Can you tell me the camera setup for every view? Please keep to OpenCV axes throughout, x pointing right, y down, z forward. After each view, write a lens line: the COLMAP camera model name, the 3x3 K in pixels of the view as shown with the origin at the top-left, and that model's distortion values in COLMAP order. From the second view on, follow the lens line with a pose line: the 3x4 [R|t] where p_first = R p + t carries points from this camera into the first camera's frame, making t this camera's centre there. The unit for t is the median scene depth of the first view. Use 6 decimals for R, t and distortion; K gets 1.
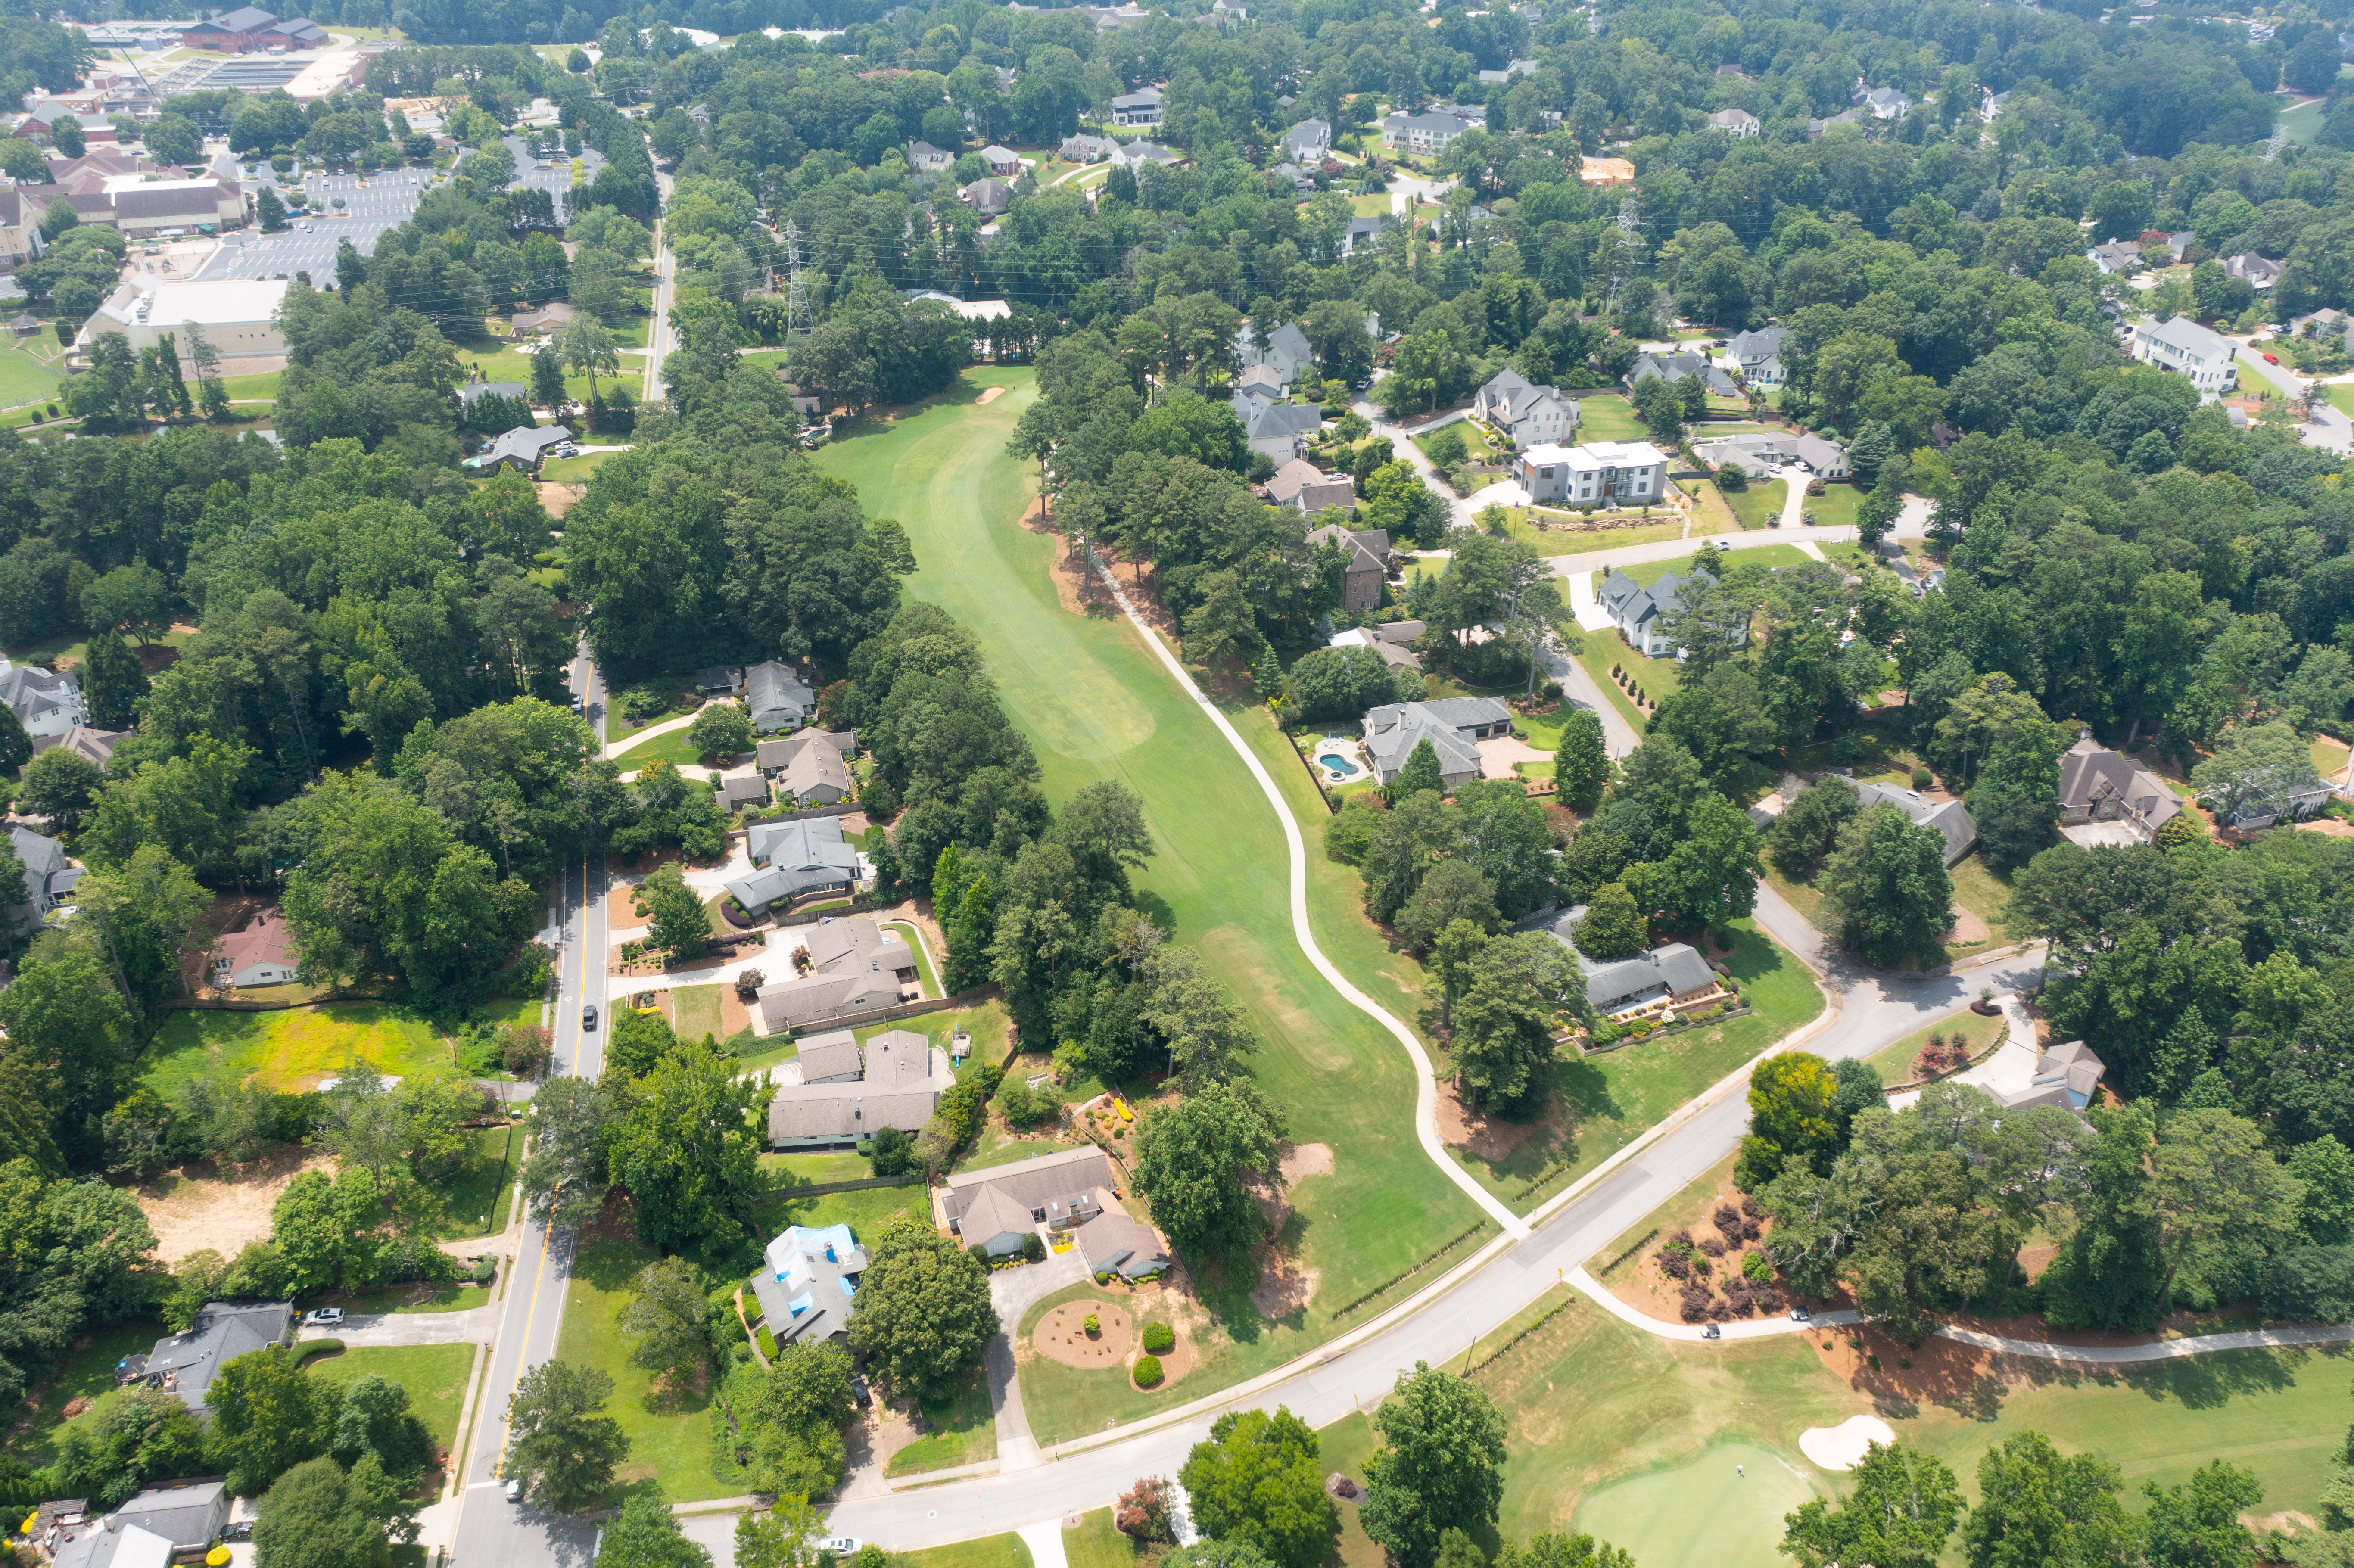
lens RADIAL K [[1863.8, 0, 1180.1], [0, 1863.8, 794.7], [0, 0, 1]] dist [-0.004591, 0.006140]
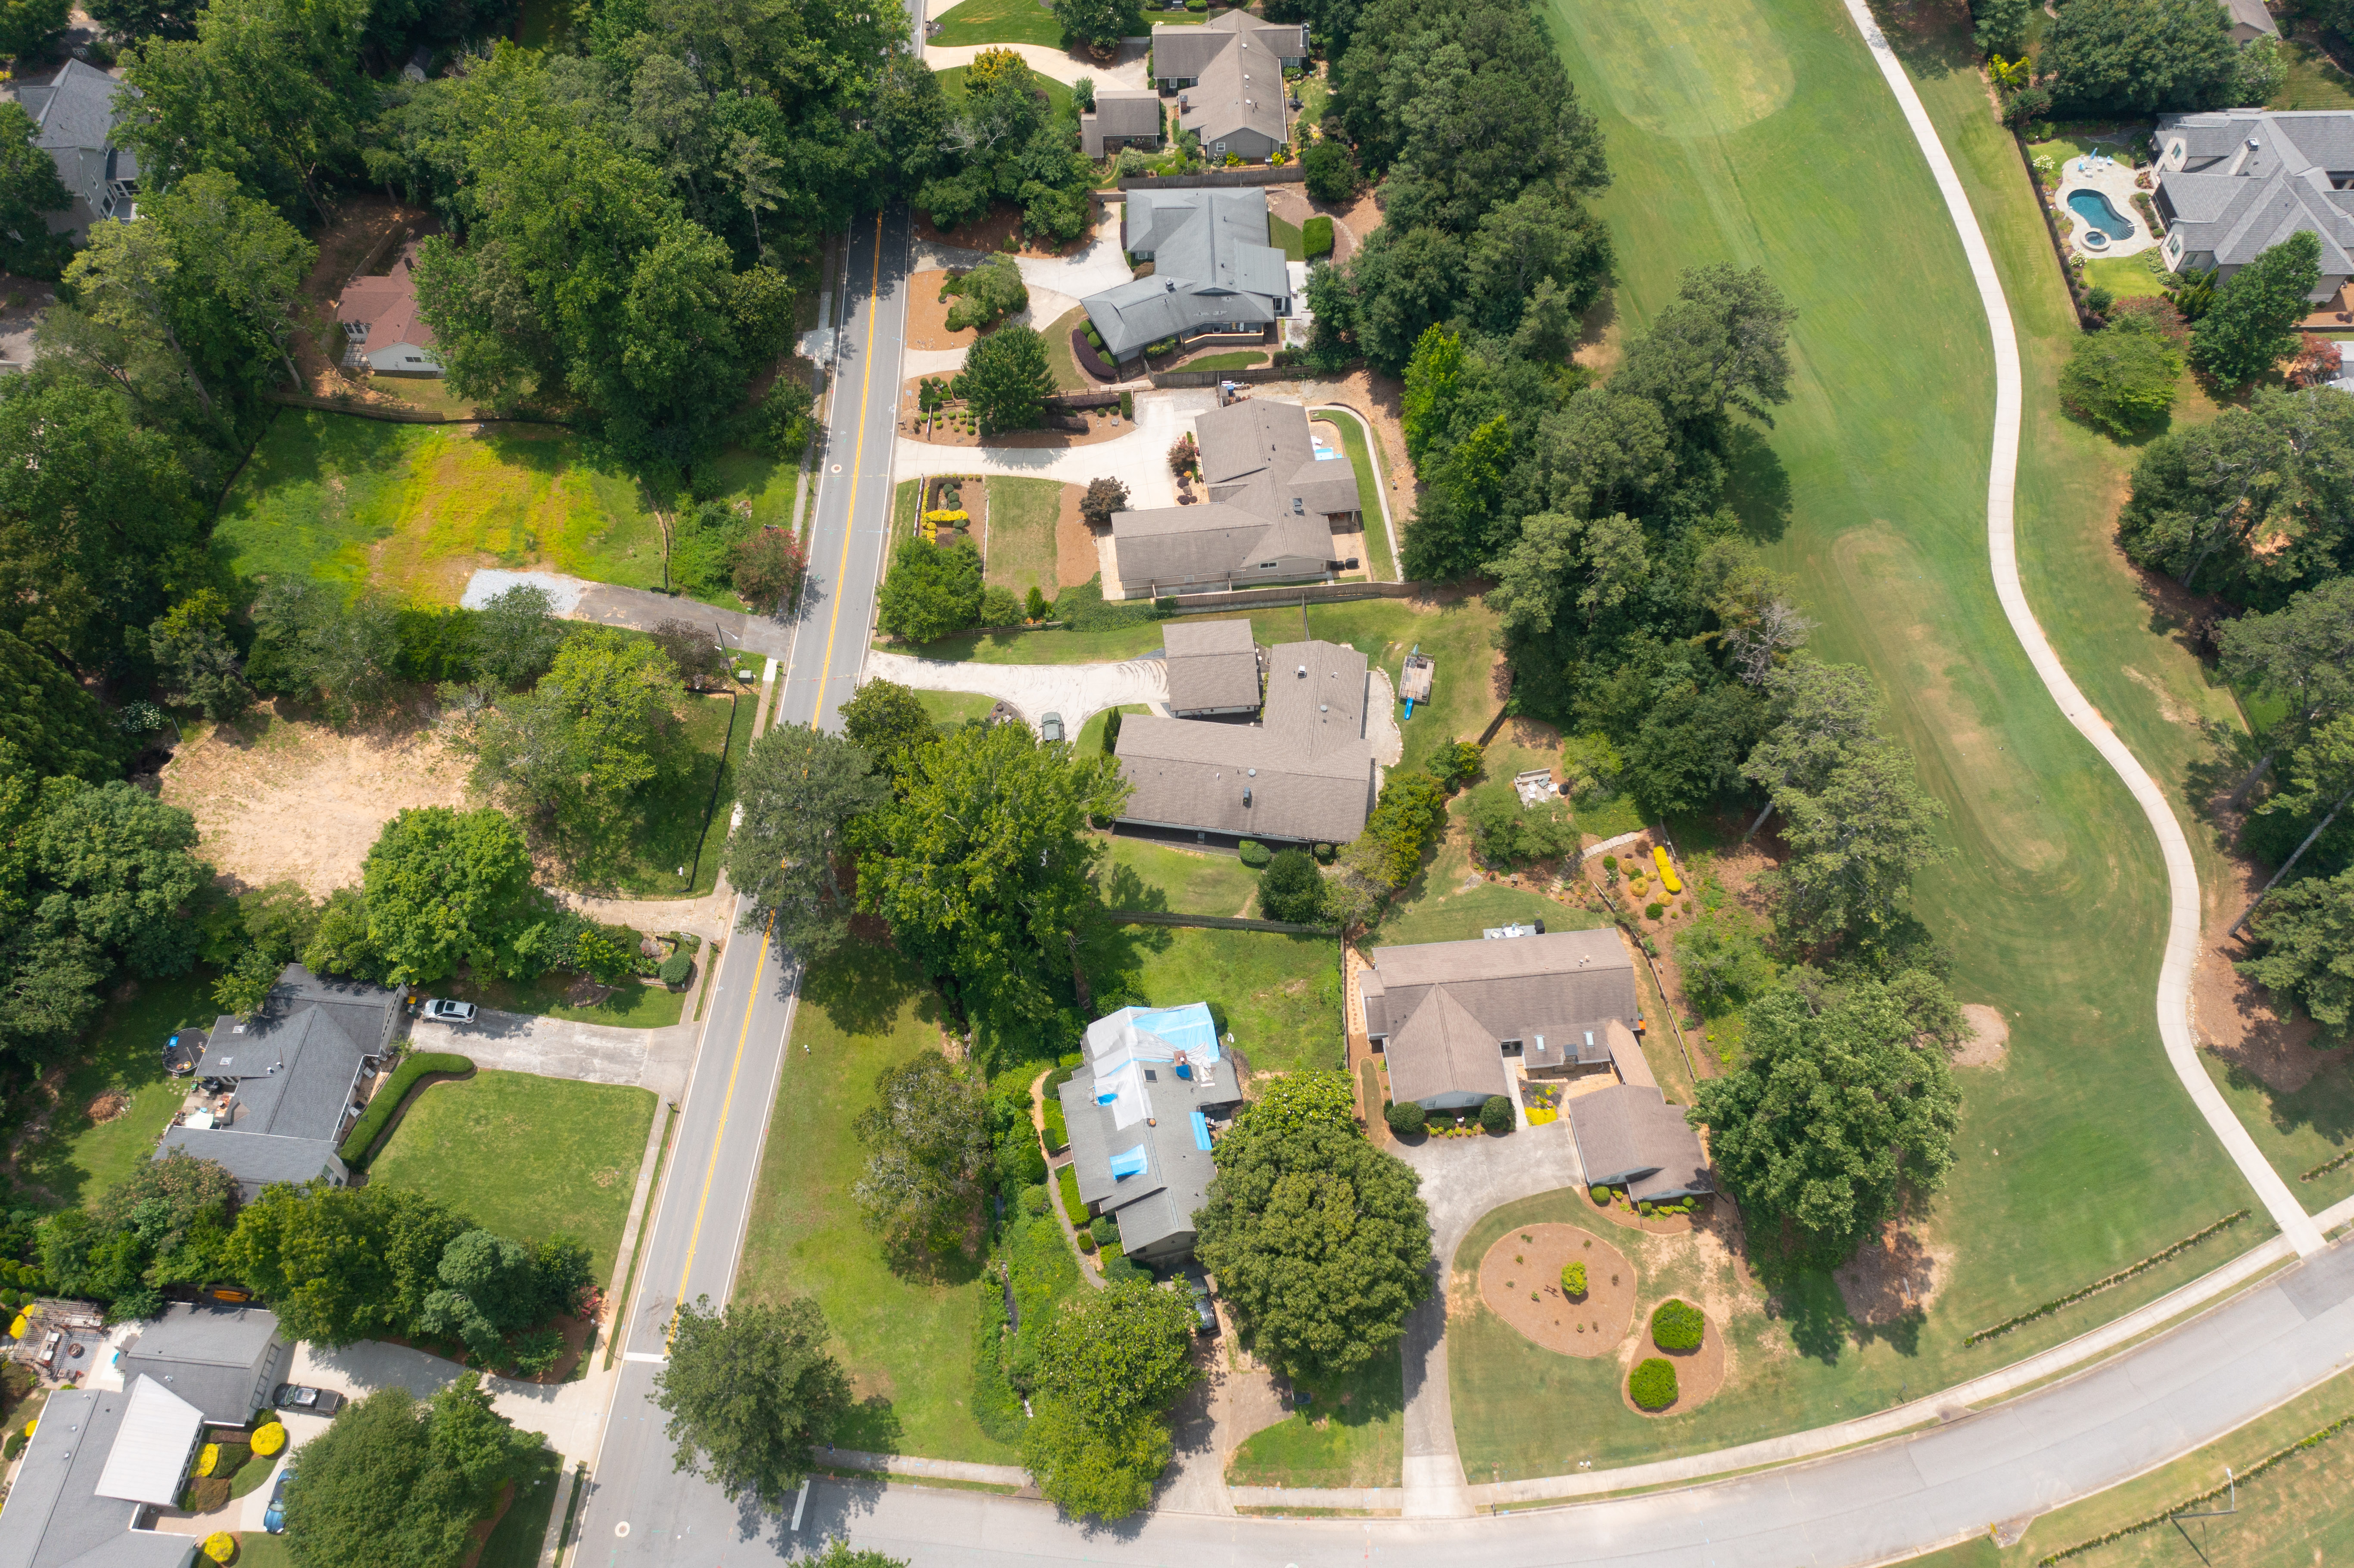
lens RADIAL K [[1873.4, 0, 1177.0], [0, 1873.4, 784.0], [0, 0, 1]] dist [-0.006068, 0.011166]
pose [[0.972550, 0.192458, -0.130793, -0.106566], [-0.113974, 0.884026, 0.453330, -0.112147], [0.202872, -0.425979, 0.881694, 0.407524]]
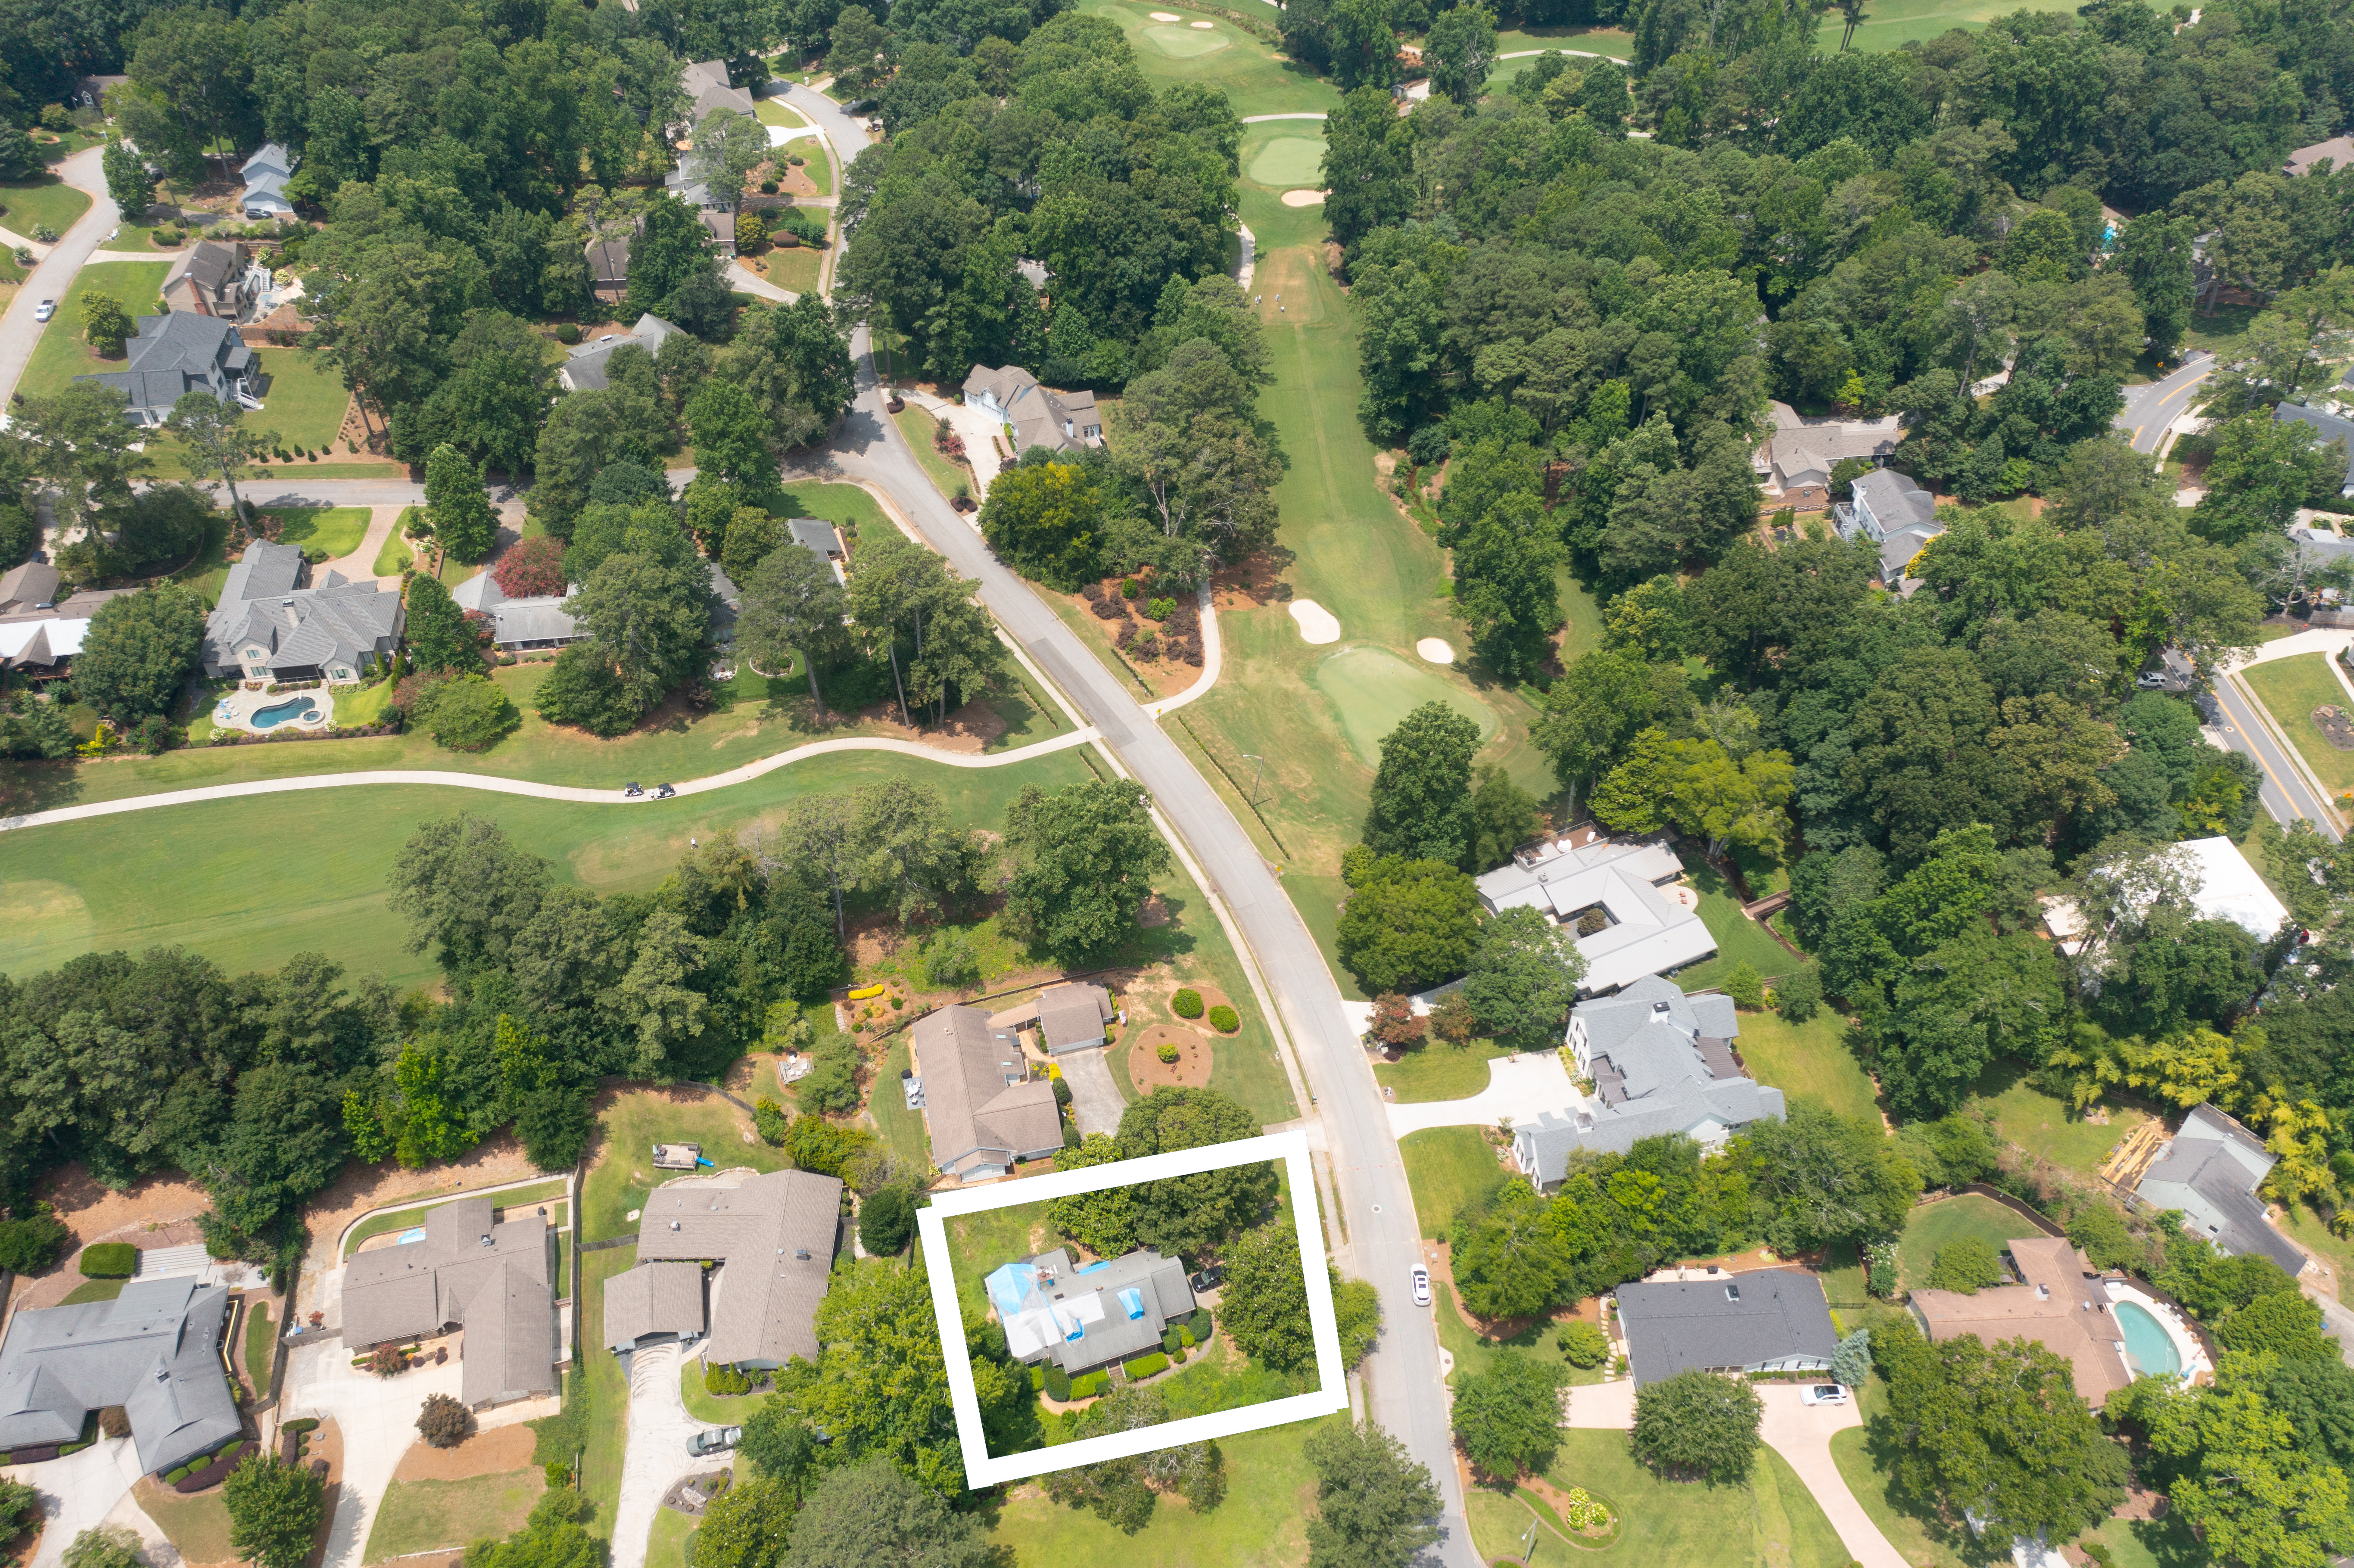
lens RADIAL K [[1865.1, 0, 1176.2], [0, 1865.1, 775.5], [0, 0, 1]] dist [-0.006185, 0.010561]
pose [[0.099705, -0.680694, 0.725751, -0.539728], [0.509168, 0.661558, 0.550535, -0.280192], [-0.854872, 0.314638, 0.412548, 0.464804]]
